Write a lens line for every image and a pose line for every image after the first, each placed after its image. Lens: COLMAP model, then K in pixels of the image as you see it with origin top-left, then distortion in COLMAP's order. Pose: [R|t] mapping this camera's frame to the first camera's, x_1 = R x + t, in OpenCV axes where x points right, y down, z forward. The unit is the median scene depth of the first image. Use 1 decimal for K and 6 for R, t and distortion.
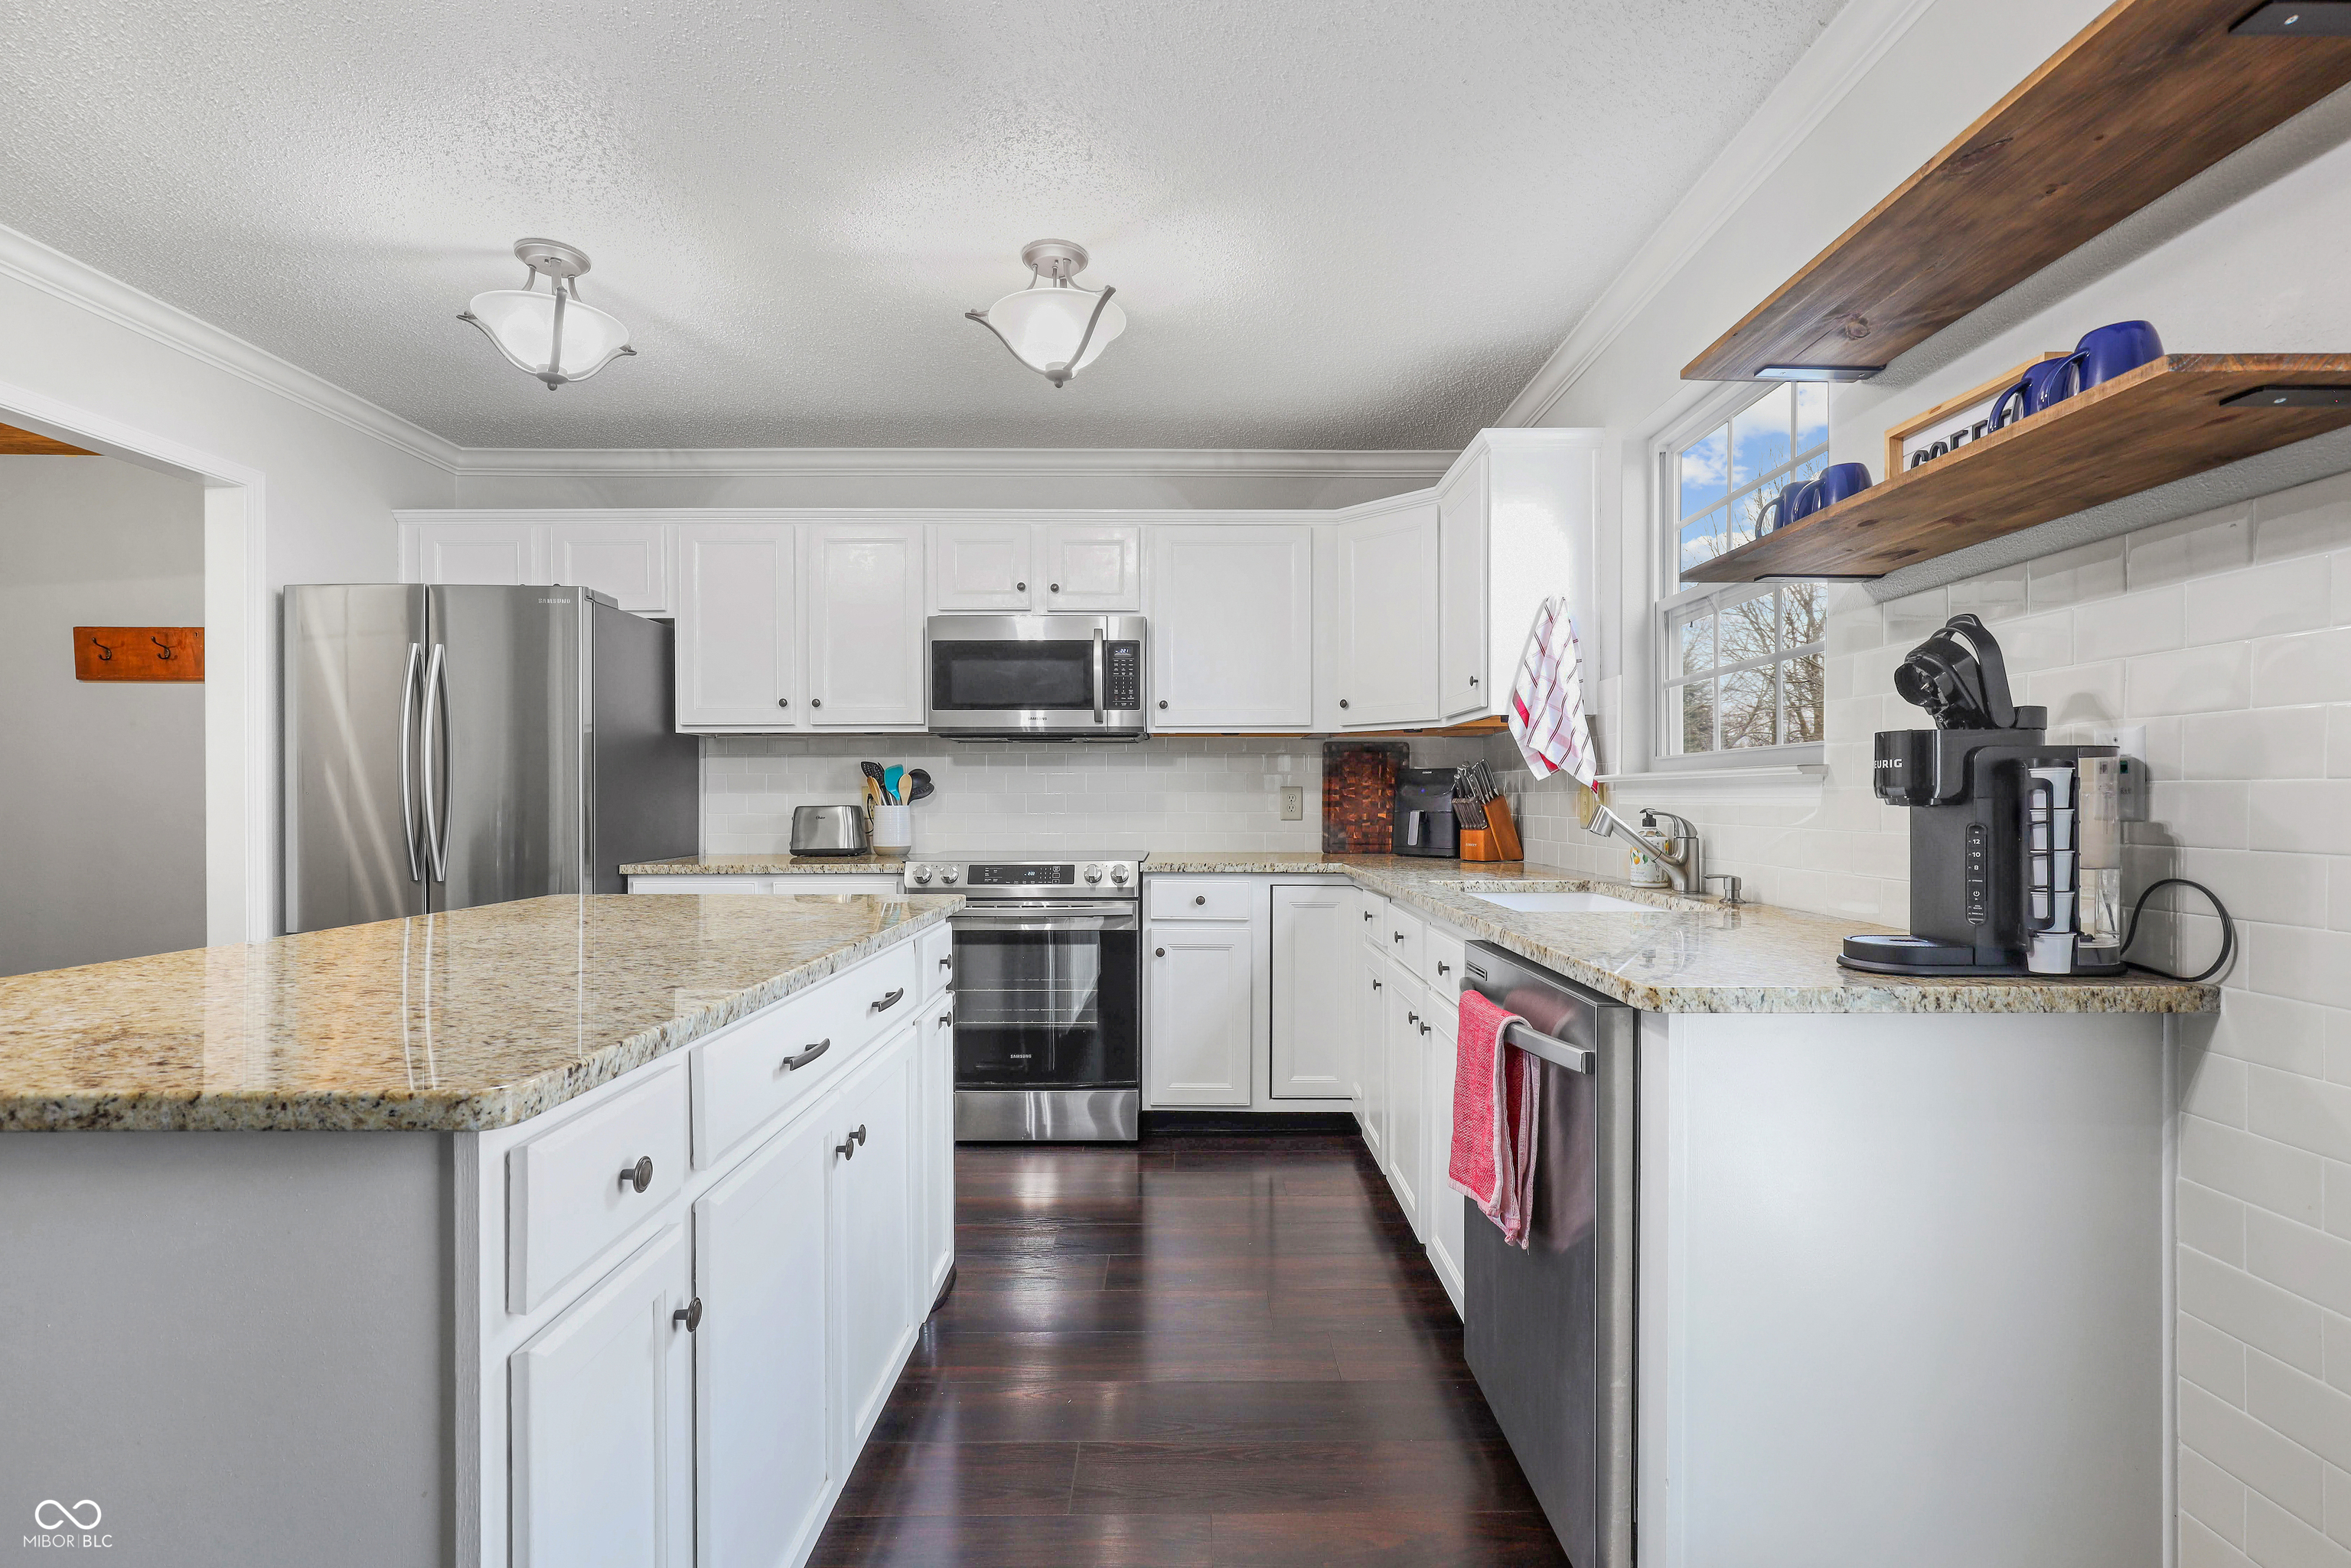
lens RADIAL K [[1058.6, 0, 1177.1], [0, 1058.6, 808.7], [0, 0, 1]] dist [0.099301, -0.000053]
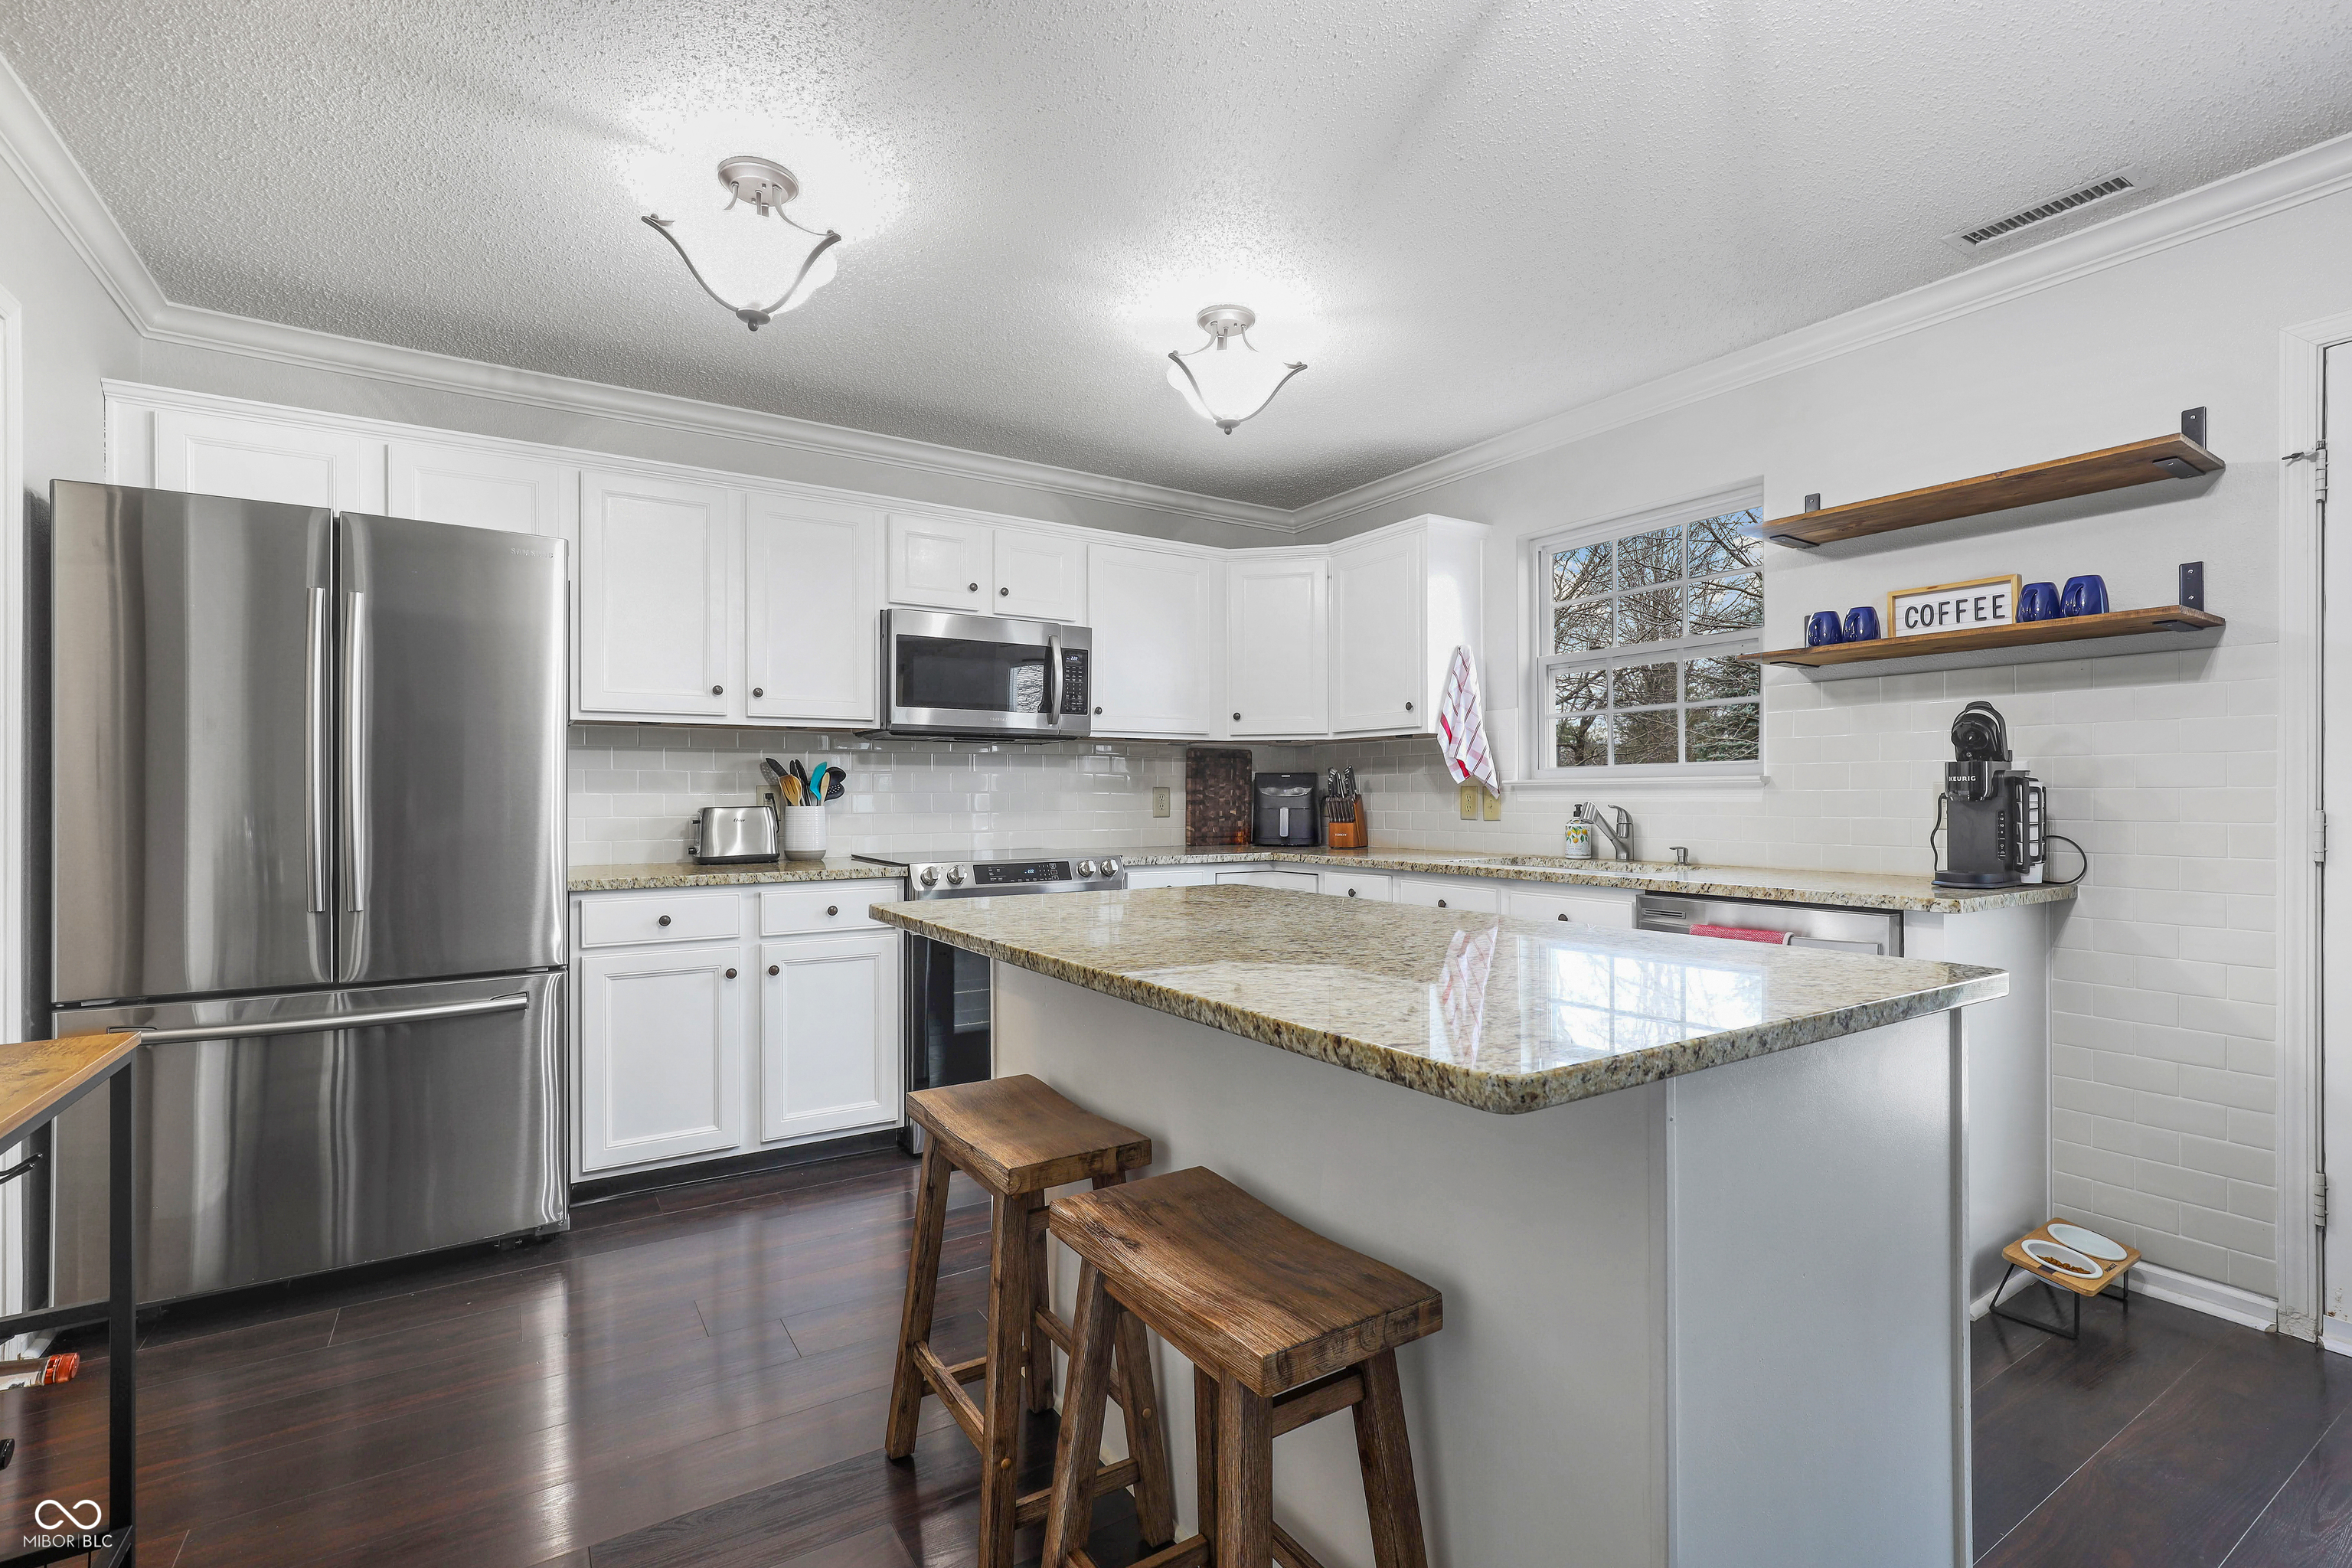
lens RADIAL K [[1097.6, 0, 1176.0], [0, 1097.6, 784.0], [0, 0, 1]] dist [0.108888, -0.000013]
pose [[0.842817, 0.005896, 0.538168, -0.513801], [0.007028, 0.999734, -0.021959, 0.001246], [-0.538154, 0.022290, 0.842551, 0.024986]]
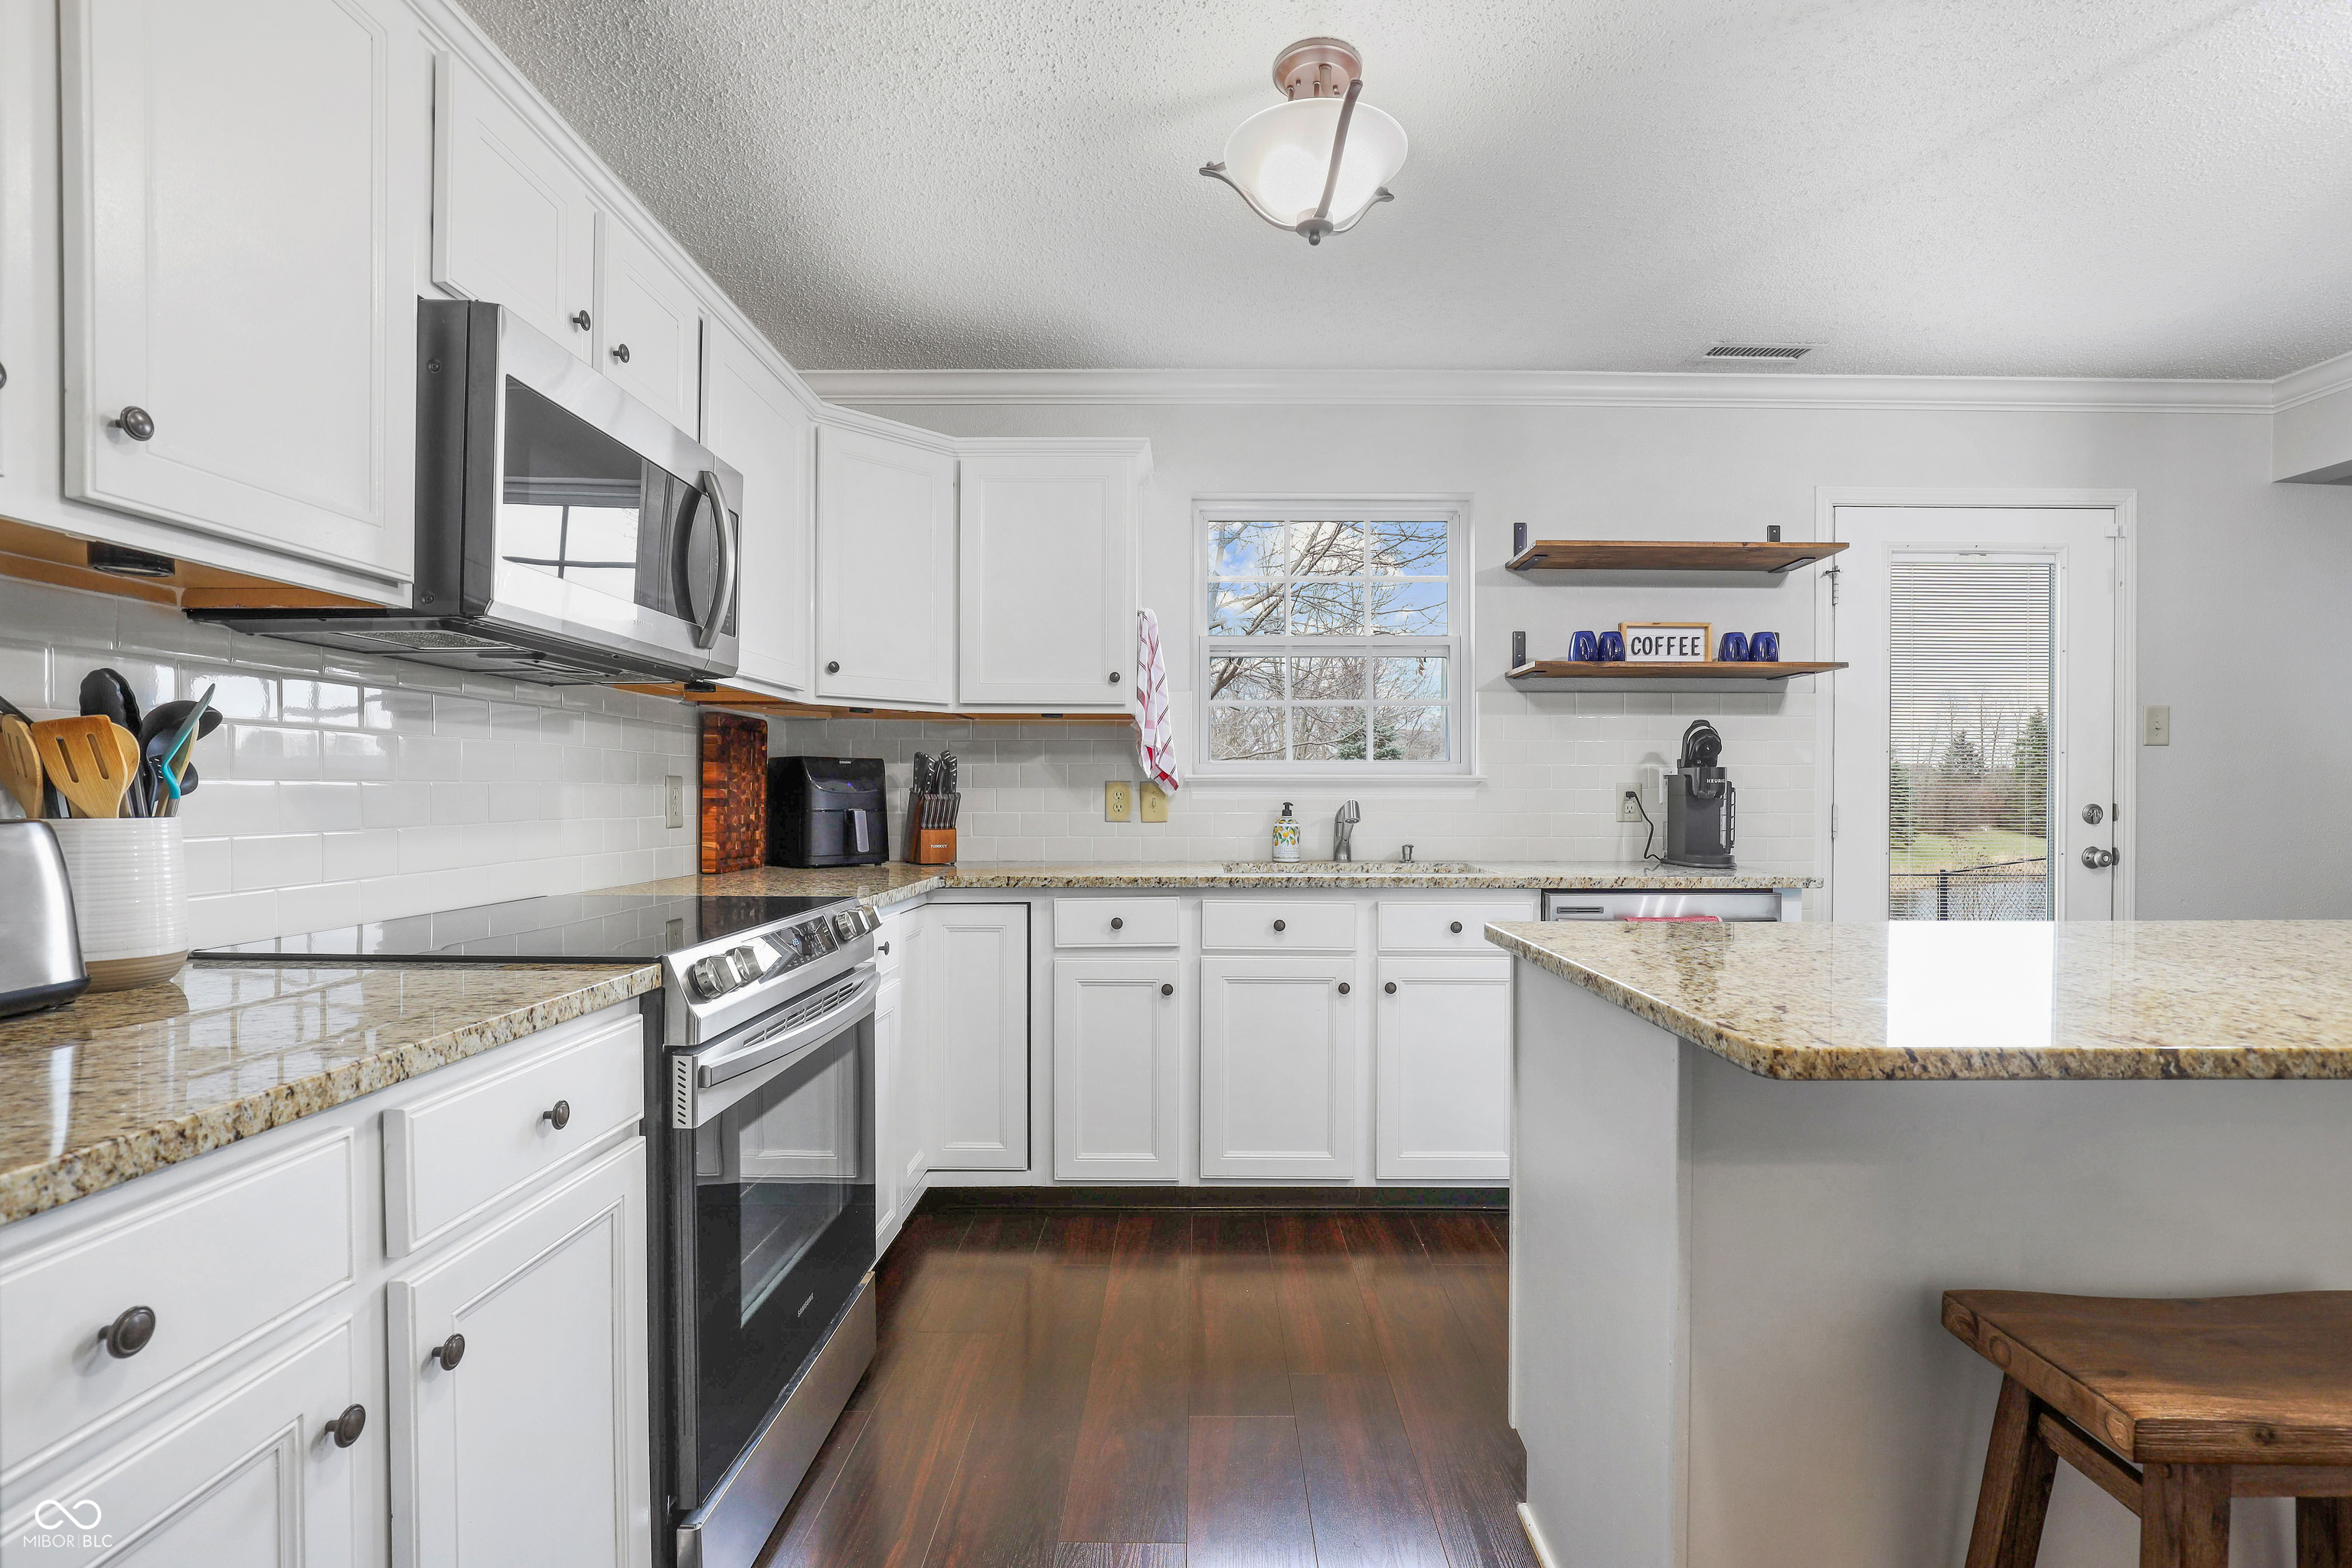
lens RADIAL K [[1074.2, 0, 1173.0], [0, 1074.2, 821.6], [0, 0, 1]] dist [0.001012, 0.000034]
pose [[0.017093, -0.025077, 0.999539, -0.557811], [0.010137, 0.999638, 0.024906, -0.006618], [-0.999803, 0.009707, 0.017341, 0.708877]]
